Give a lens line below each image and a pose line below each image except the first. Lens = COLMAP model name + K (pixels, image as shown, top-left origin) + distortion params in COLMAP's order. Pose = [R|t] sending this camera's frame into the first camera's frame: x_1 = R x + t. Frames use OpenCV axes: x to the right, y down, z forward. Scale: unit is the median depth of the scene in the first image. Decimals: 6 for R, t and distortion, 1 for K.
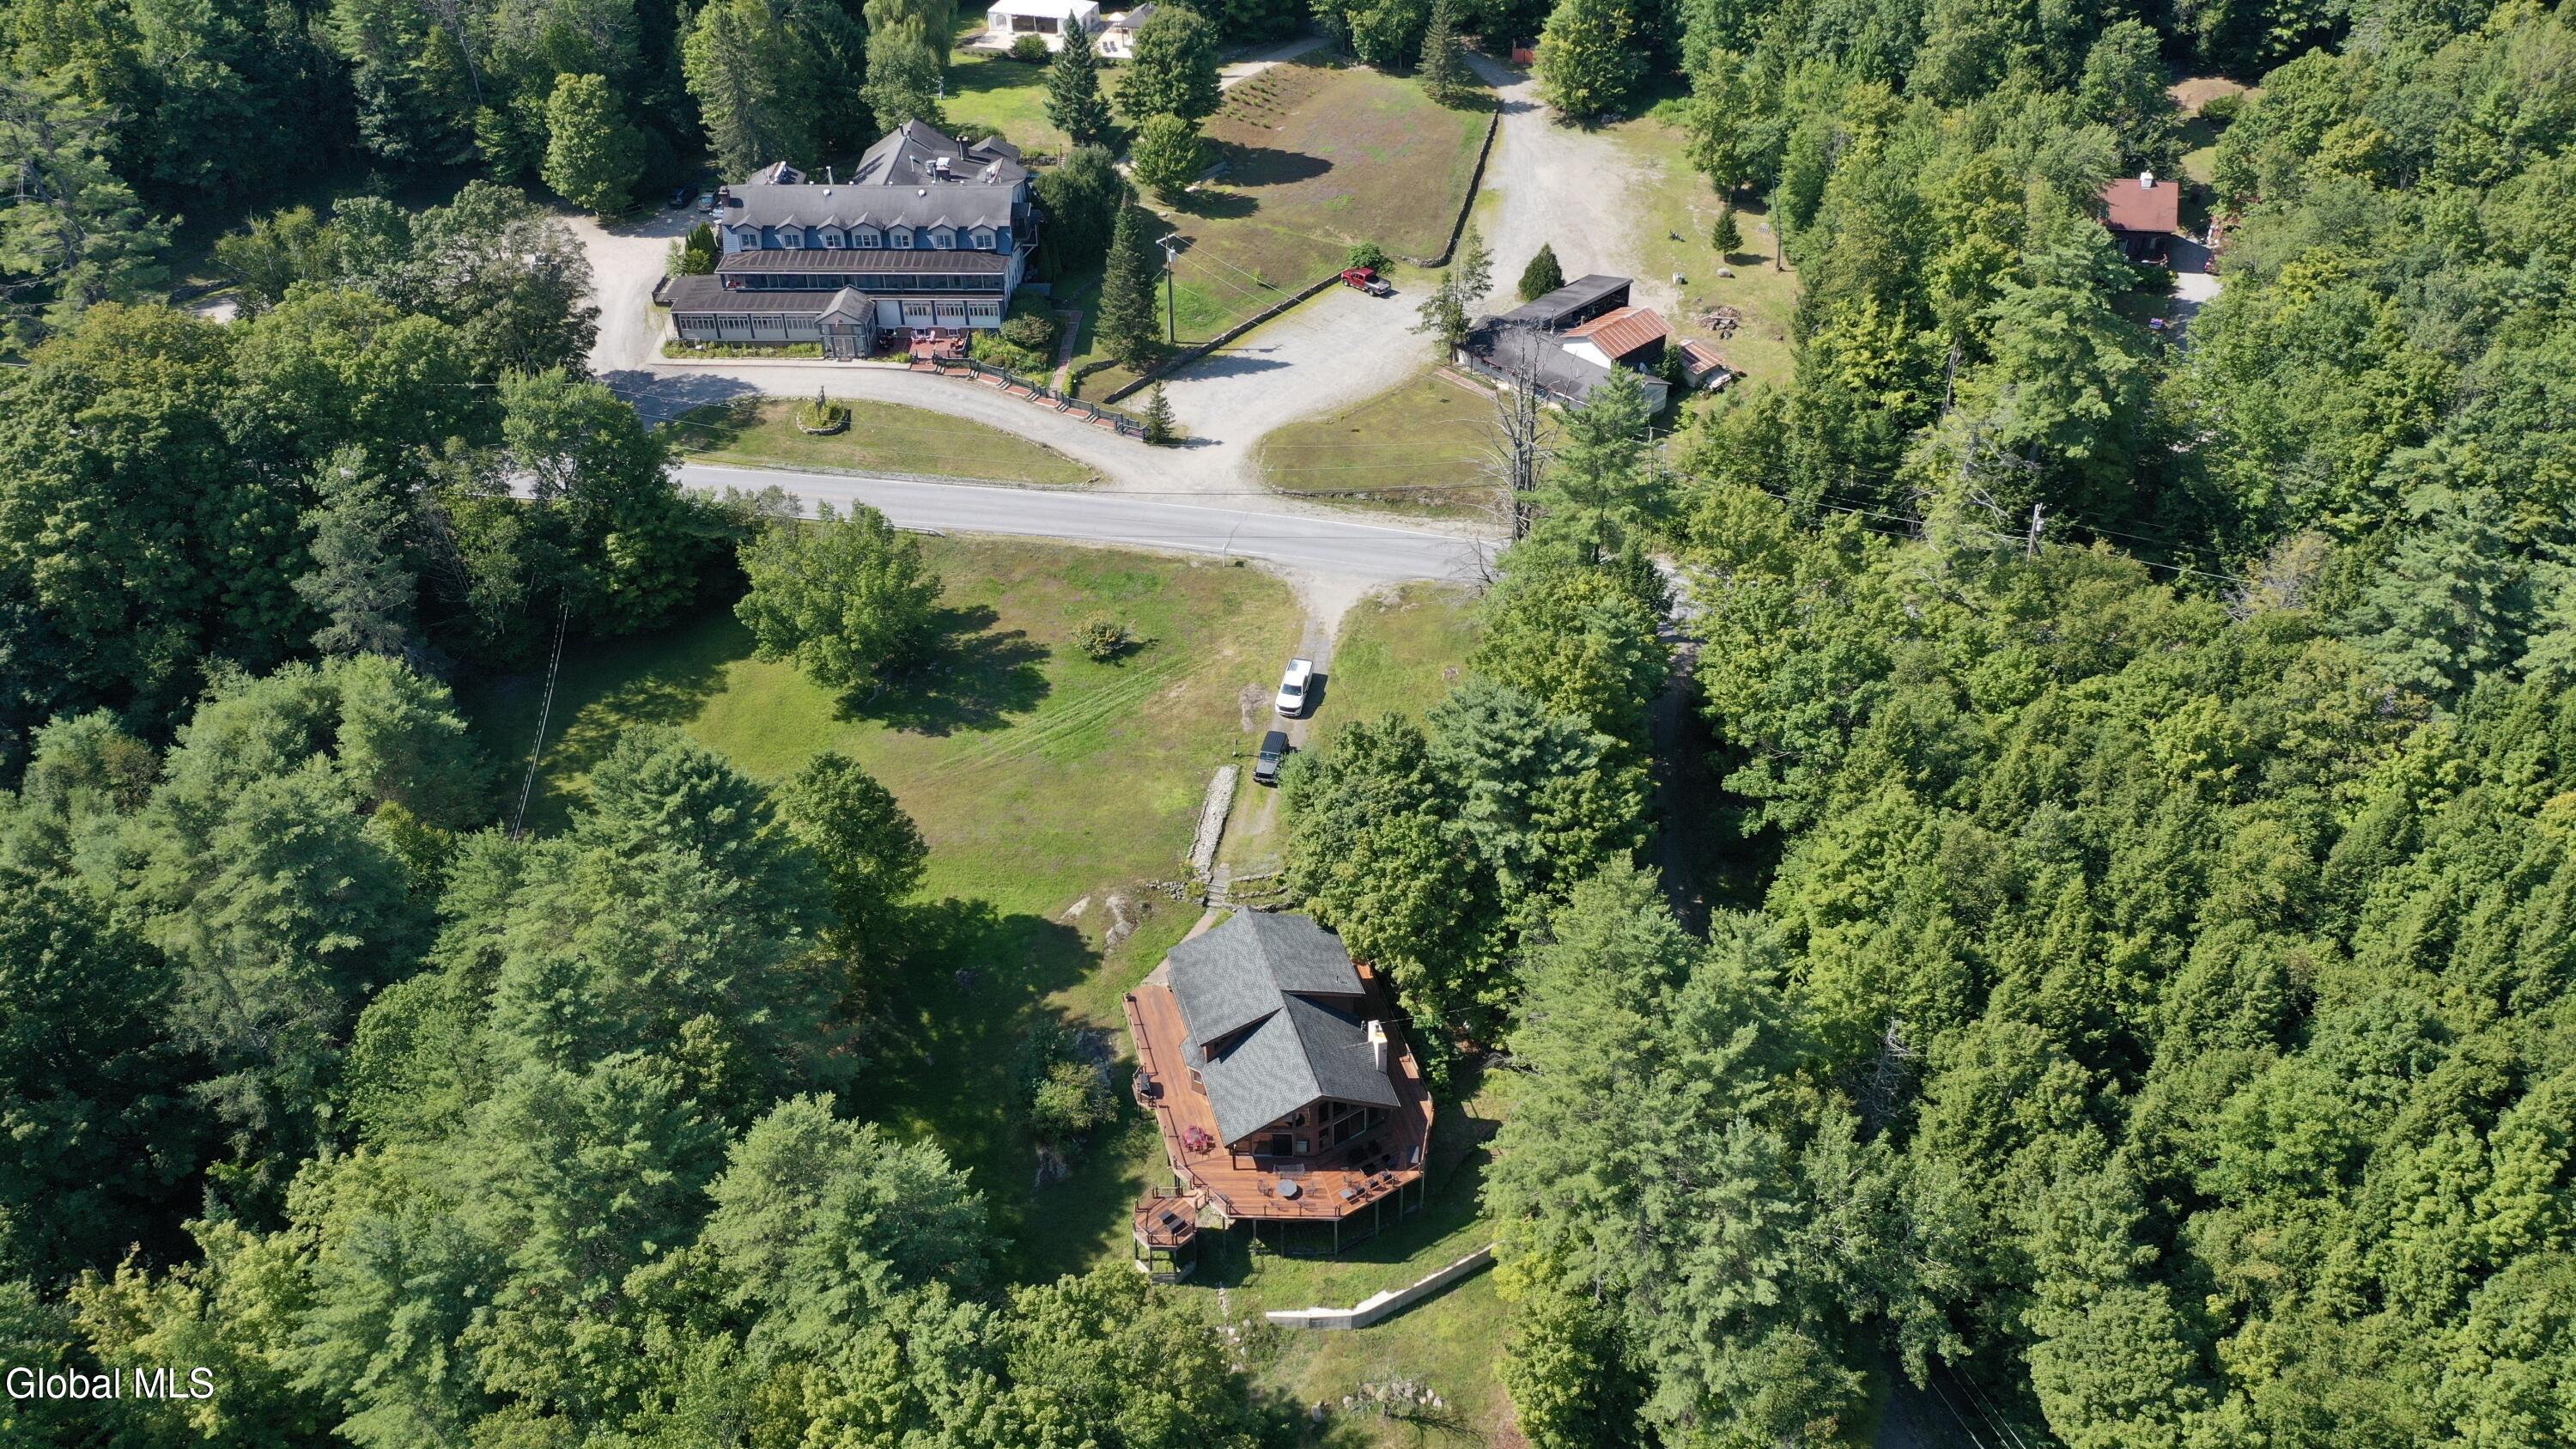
lens RADIAL K [[2020.7, 0, 1291.8], [0, 2020.7, 706.6], [0, 0, 1]] dist [-0.001182, -0.004989]
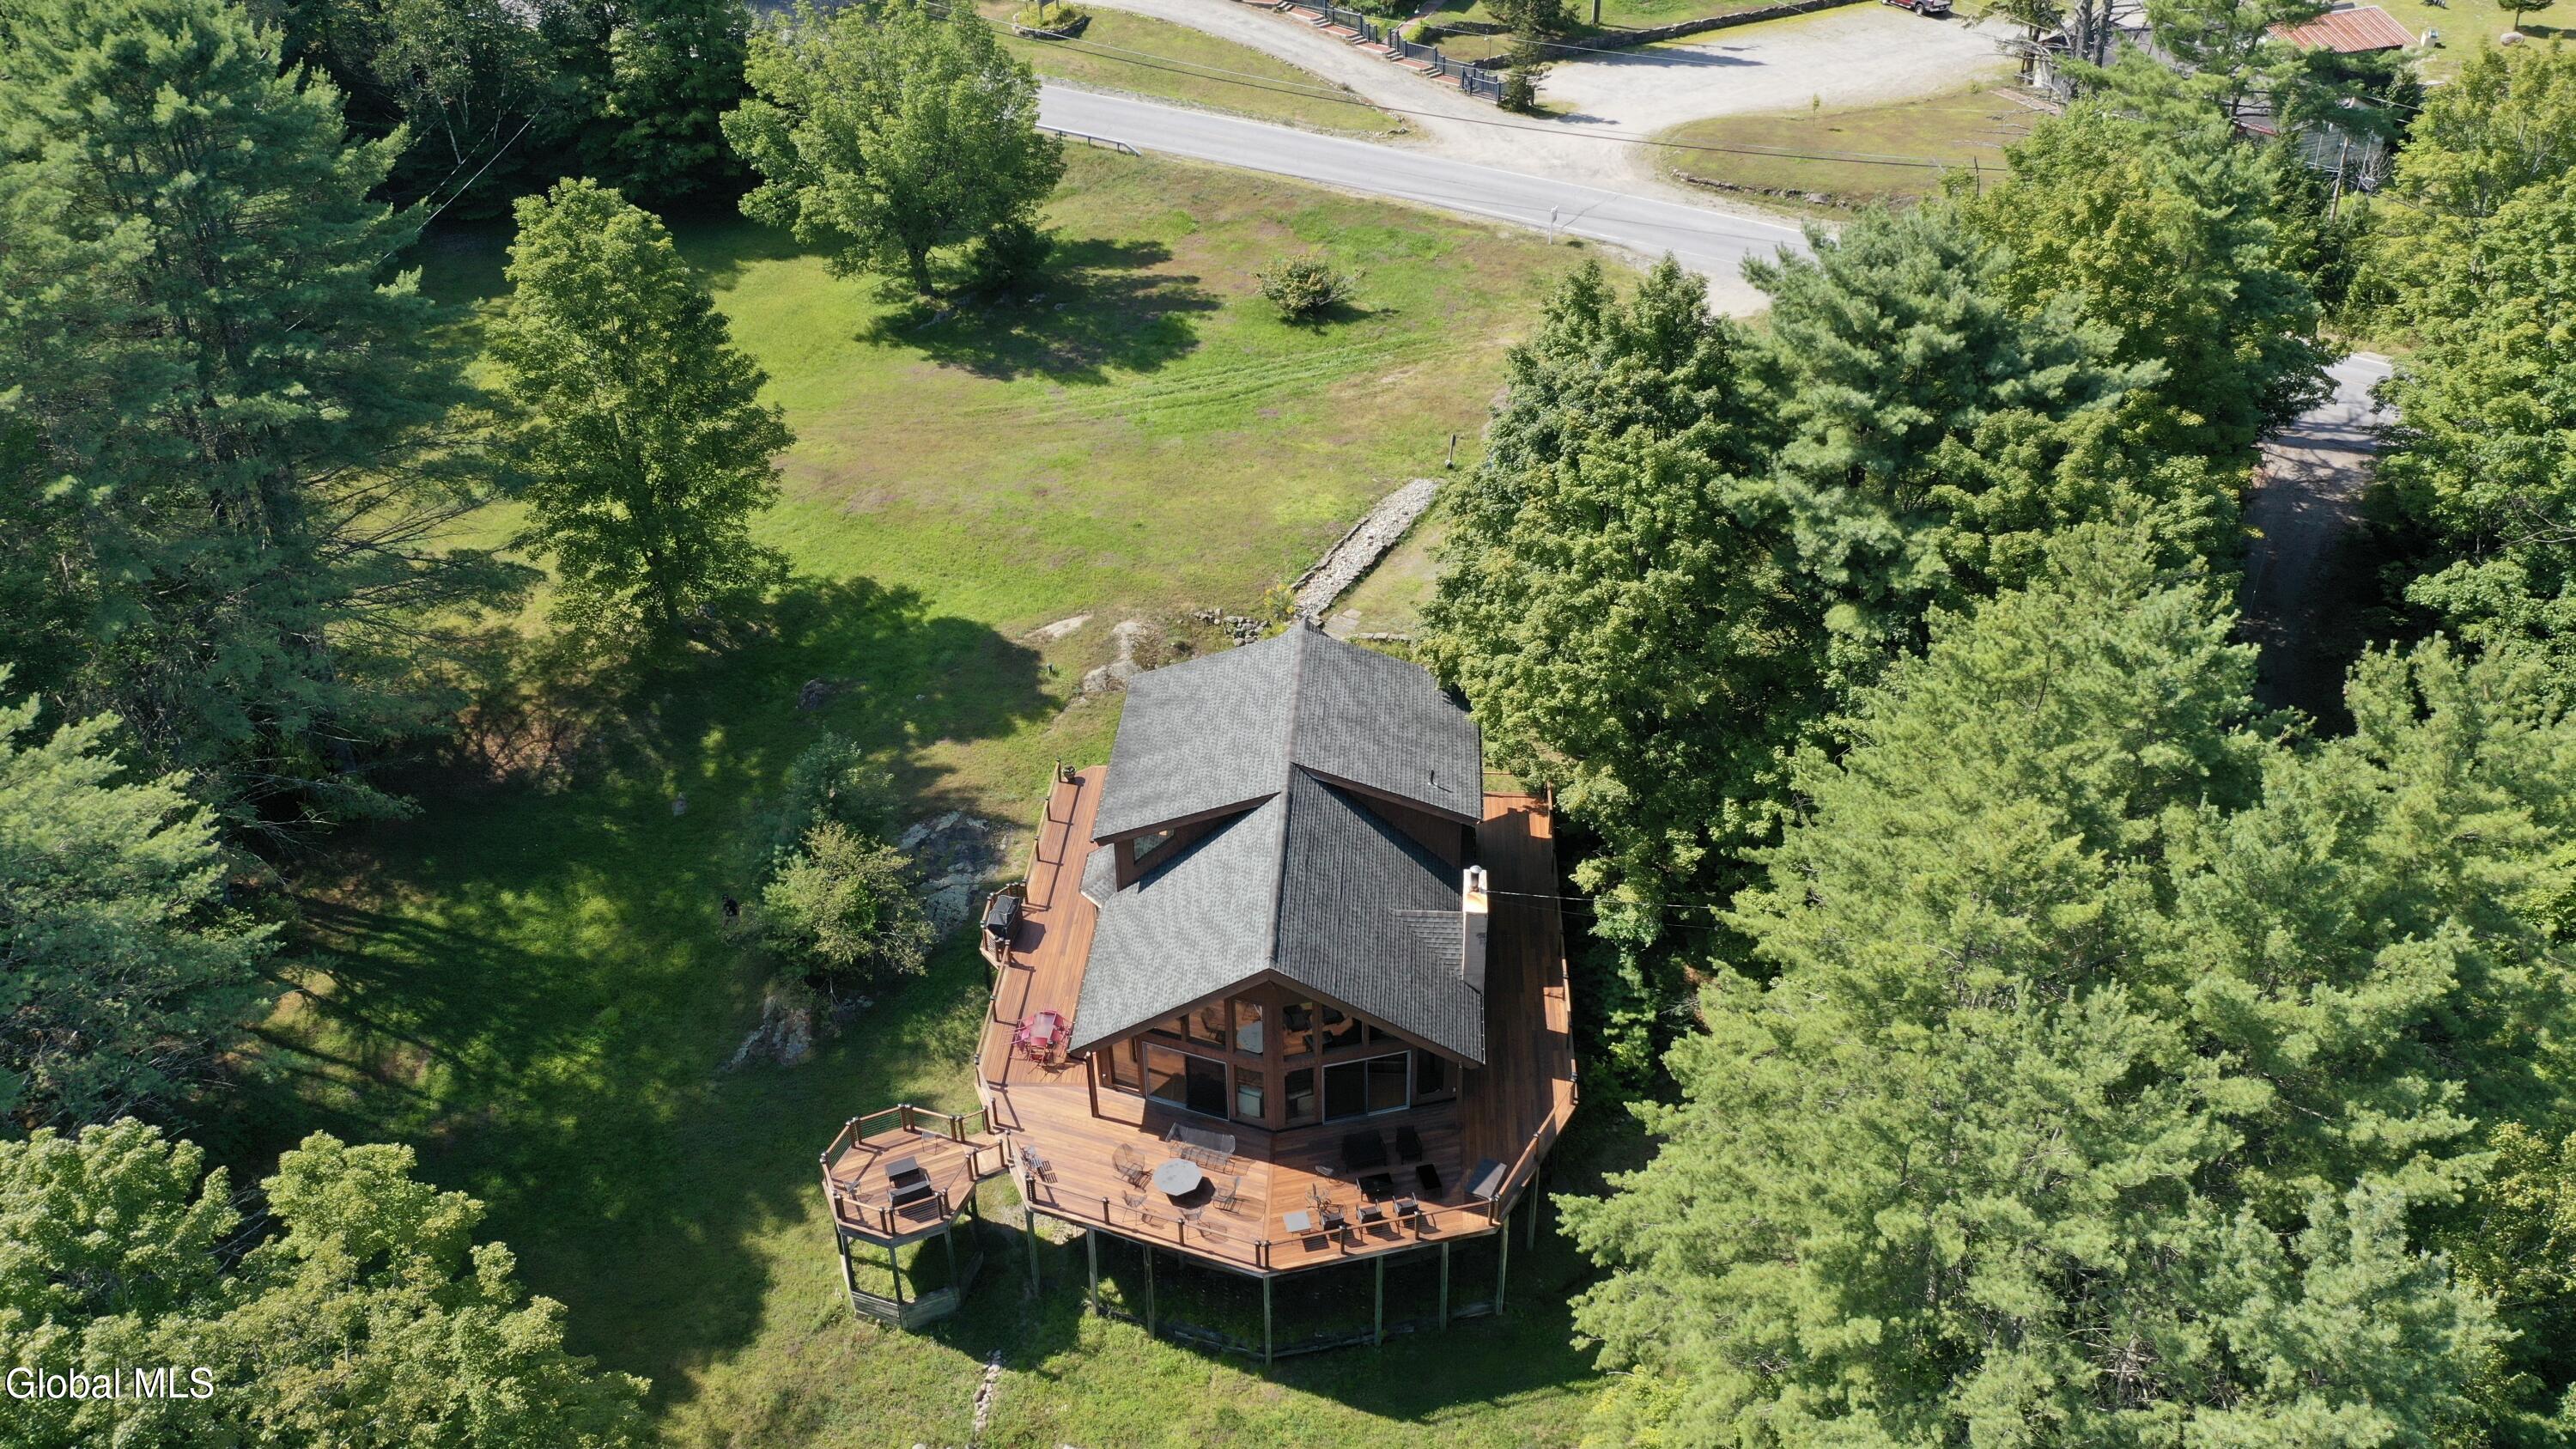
lens RADIAL K [[2020.7, 0, 1294.1], [0, 2020.7, 715.6], [0, 0, 1]] dist [-0.001182, -0.004989]
pose [[0.943623, 0.177336, -0.279514, 0.119813], [-0.195435, 0.979979, -0.038035, 0.145489], [0.267173, 0.090518, 0.959388, 0.553520]]
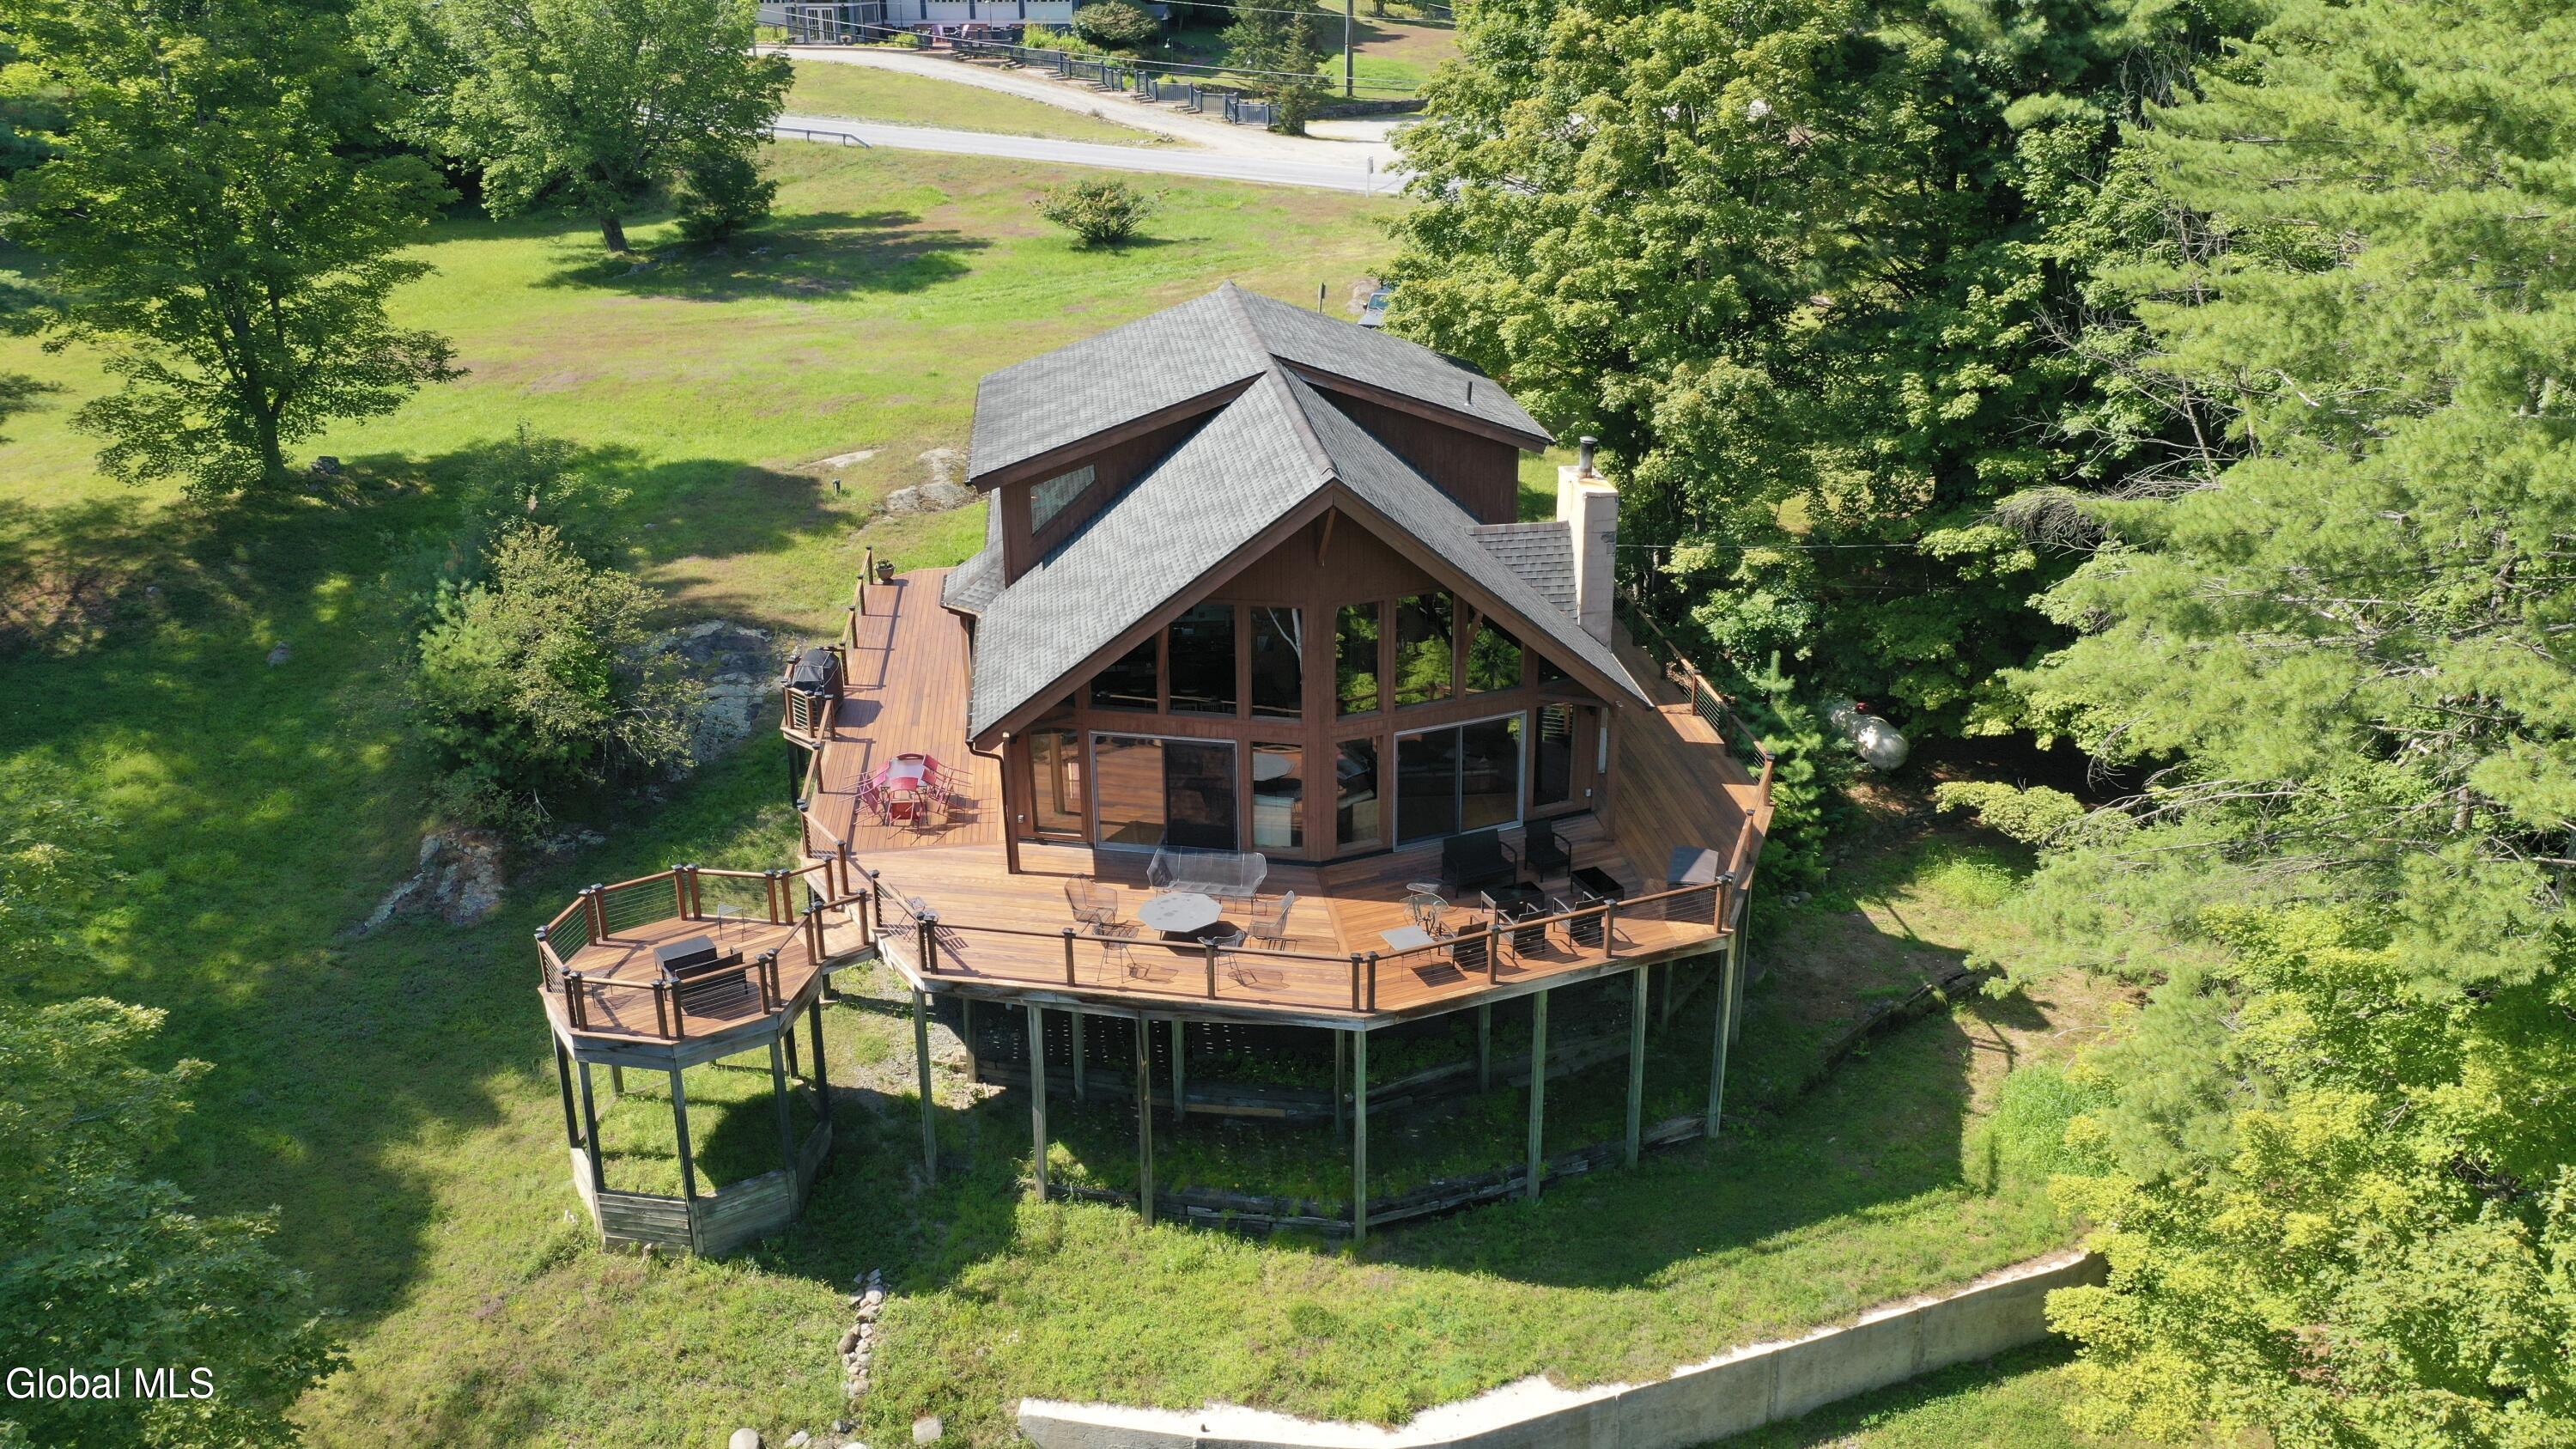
lens RADIAL K [[2020.7, 0, 1289.6], [0, 2020.7, 728.0], [0, 0, 1]] dist [-0.001182, -0.004989]
pose [[0.986783, 0.062397, -0.149551, 0.045218], [-0.098967, 0.962838, -0.251294, 0.265560], [0.128314, 0.262773, 0.956287, 0.720299]]
